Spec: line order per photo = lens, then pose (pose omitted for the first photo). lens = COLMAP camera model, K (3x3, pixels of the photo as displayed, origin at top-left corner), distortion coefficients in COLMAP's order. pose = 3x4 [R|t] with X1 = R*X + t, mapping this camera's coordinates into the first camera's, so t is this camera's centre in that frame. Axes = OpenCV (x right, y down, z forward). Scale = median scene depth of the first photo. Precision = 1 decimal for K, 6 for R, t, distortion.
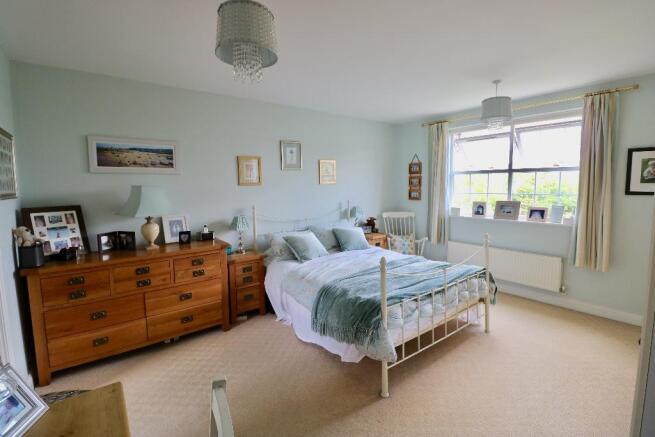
lens RADIAL K [[303.4, 0, 325.3], [0, 303.4, 214.6], [0, 0, 1]] dist [-0.018703, -0.000839]
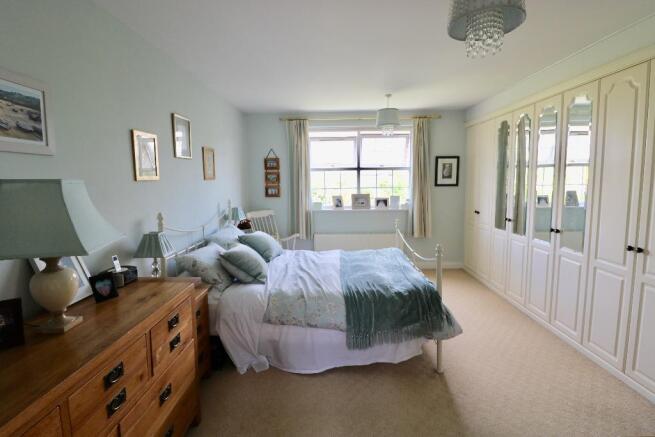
lens RADIAL K [[322.2, 0, 326.9], [0, 322.2, 212.2], [0, 0, 1]] dist [-0.002017, -0.000381]
pose [[0.625901, -0.075282, 0.776261, -0.481816], [0.081221, 0.996210, 0.031124, -0.023014], [-0.775662, 0.043568, 0.629643, 0.293751]]
